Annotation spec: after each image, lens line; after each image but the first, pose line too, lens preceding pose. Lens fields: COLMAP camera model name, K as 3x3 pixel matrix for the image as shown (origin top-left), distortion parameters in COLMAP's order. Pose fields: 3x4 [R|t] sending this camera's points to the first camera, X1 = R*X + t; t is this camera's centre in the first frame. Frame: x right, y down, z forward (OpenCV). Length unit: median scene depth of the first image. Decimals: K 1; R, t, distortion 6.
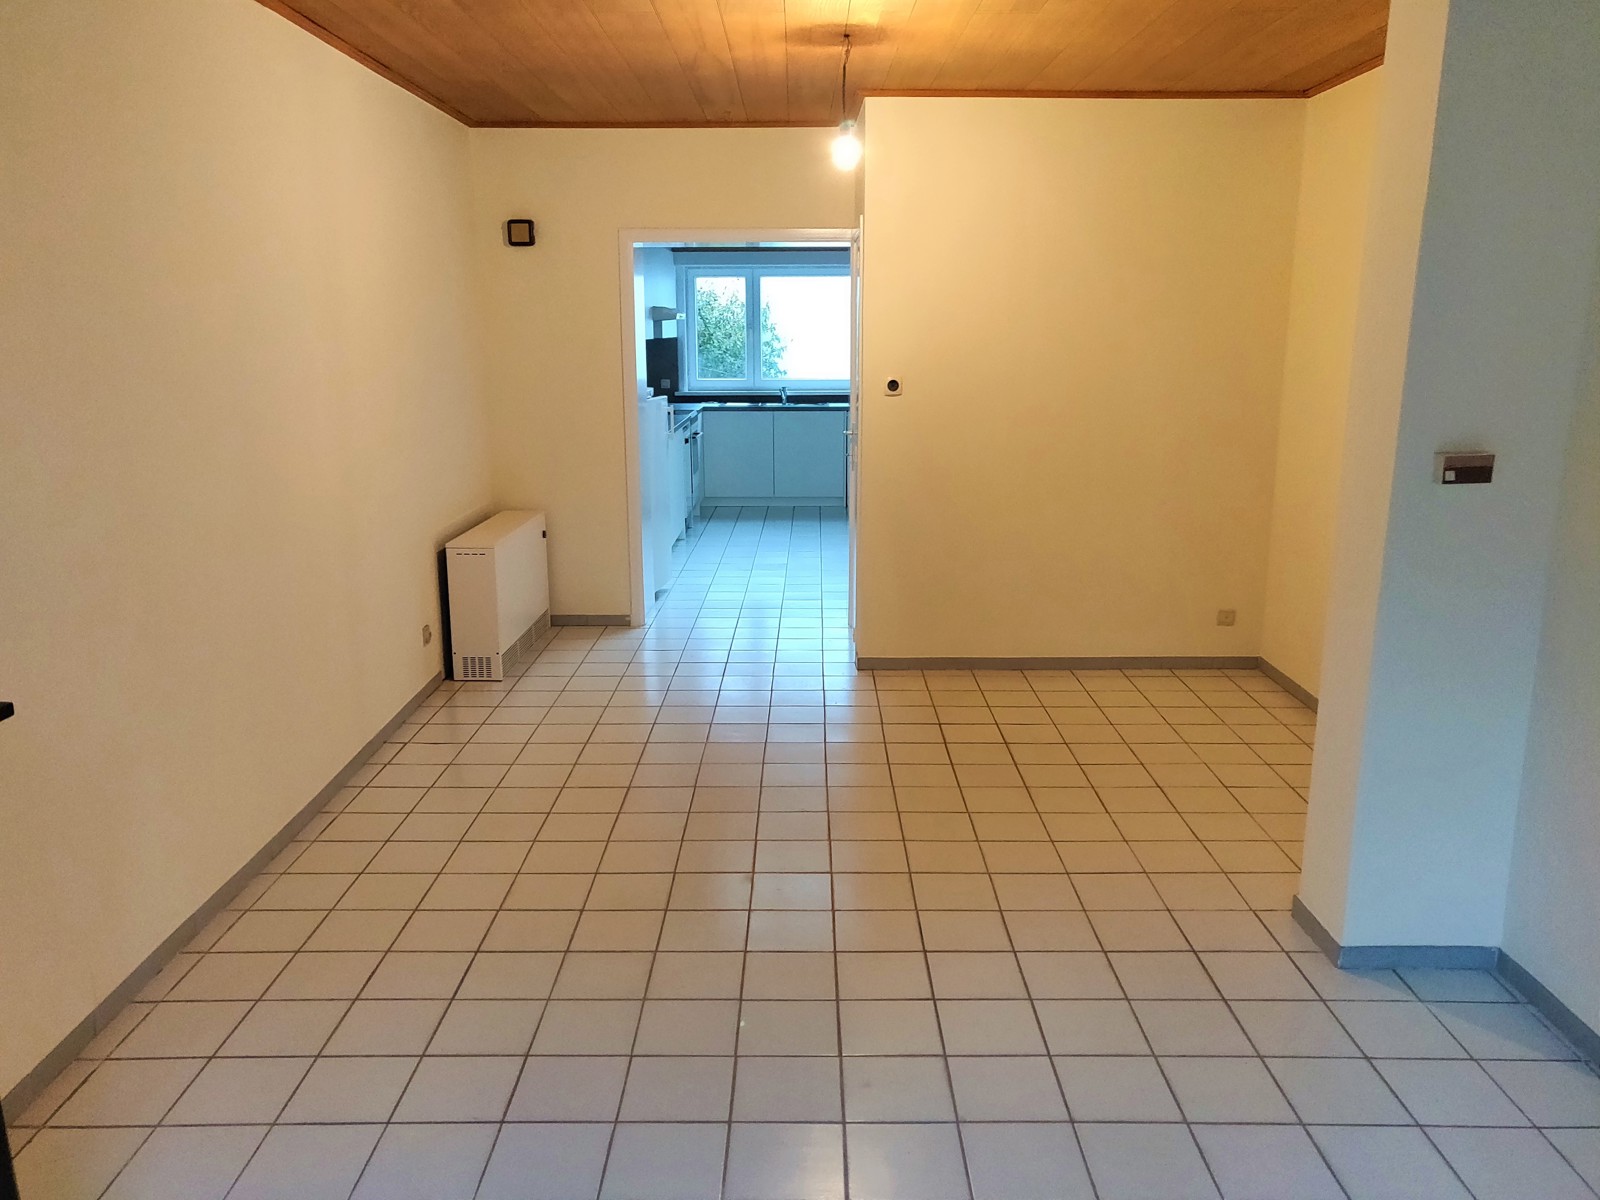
lens RADIAL K [[1136.9, 0, 800.0], [0, 1136.9, 600.0], [0, 0, 1]] dist [-0.001760, -0.000287]
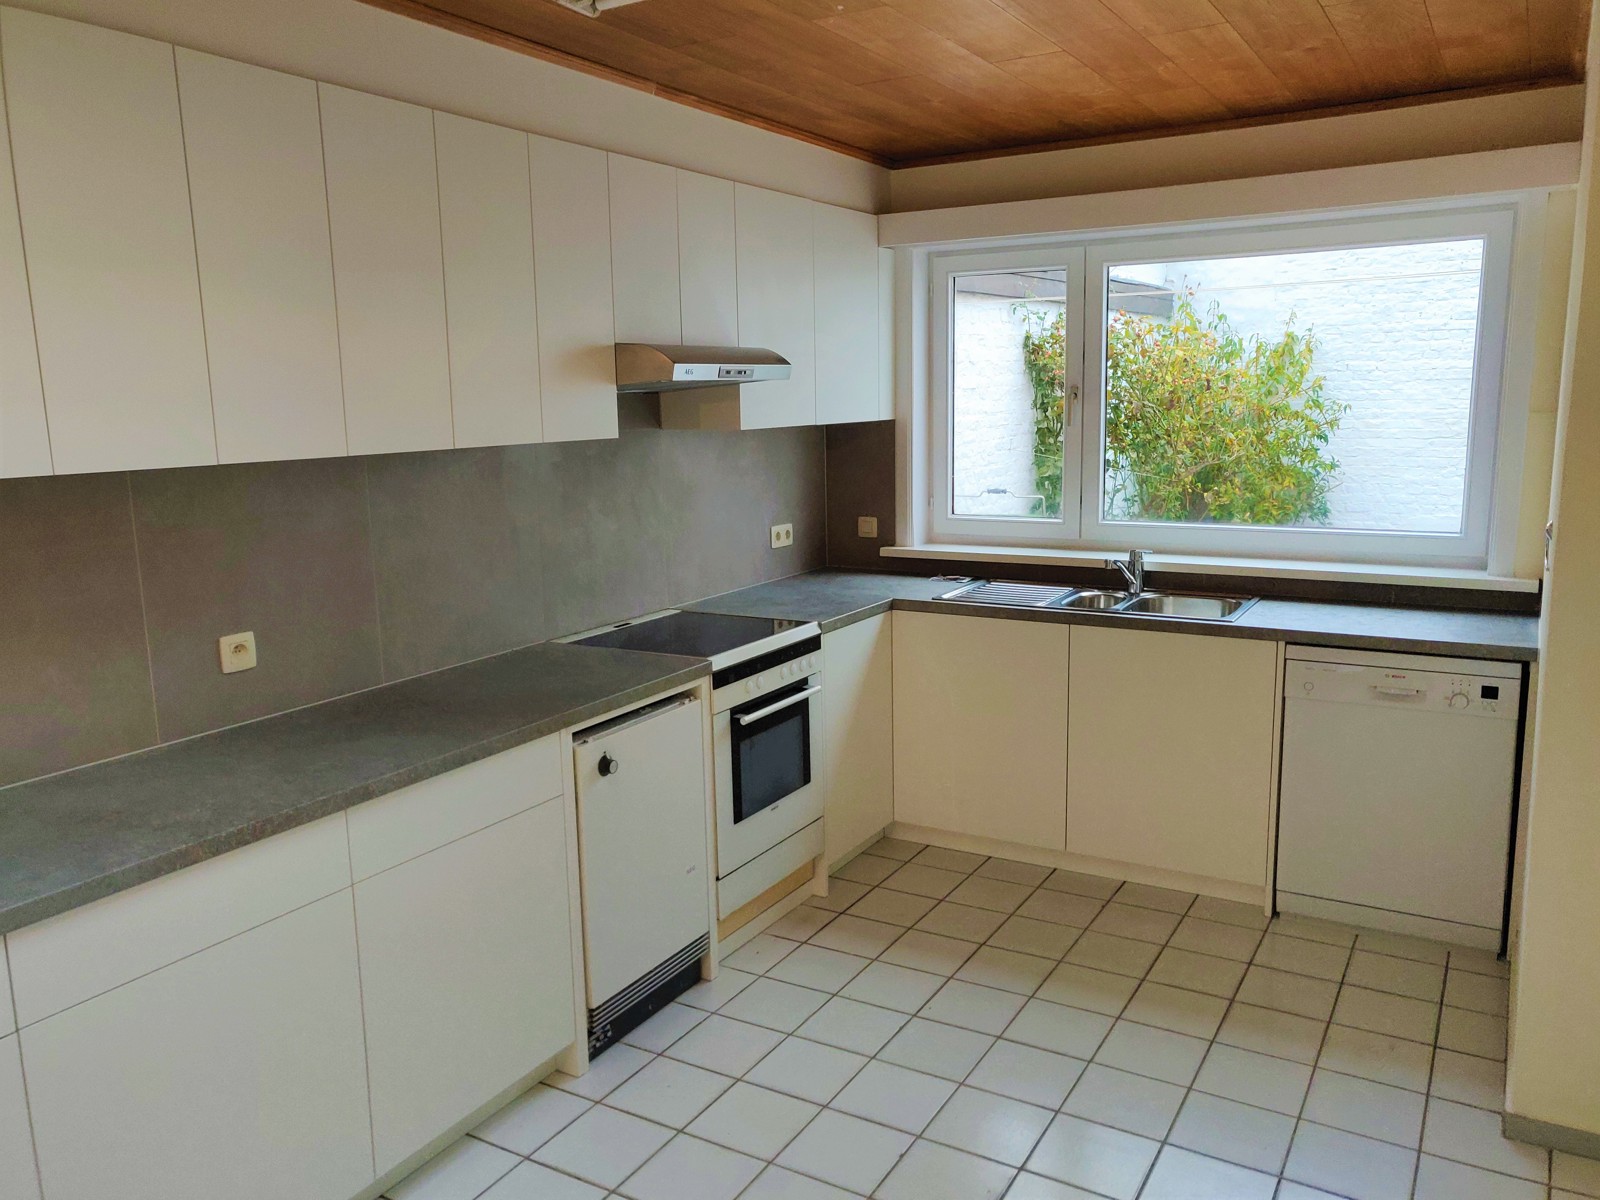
lens RADIAL K [[1136.9, 0, 800.0], [0, 1136.9, 600.0], [0, 0, 1]] dist [-0.001760, -0.000287]
pose [[0.848432, 0.075210, -0.523933, 0.087578], [-0.100546, 0.994731, -0.020027, -0.151672], [0.519666, 0.069671, 0.851524, 0.623213]]
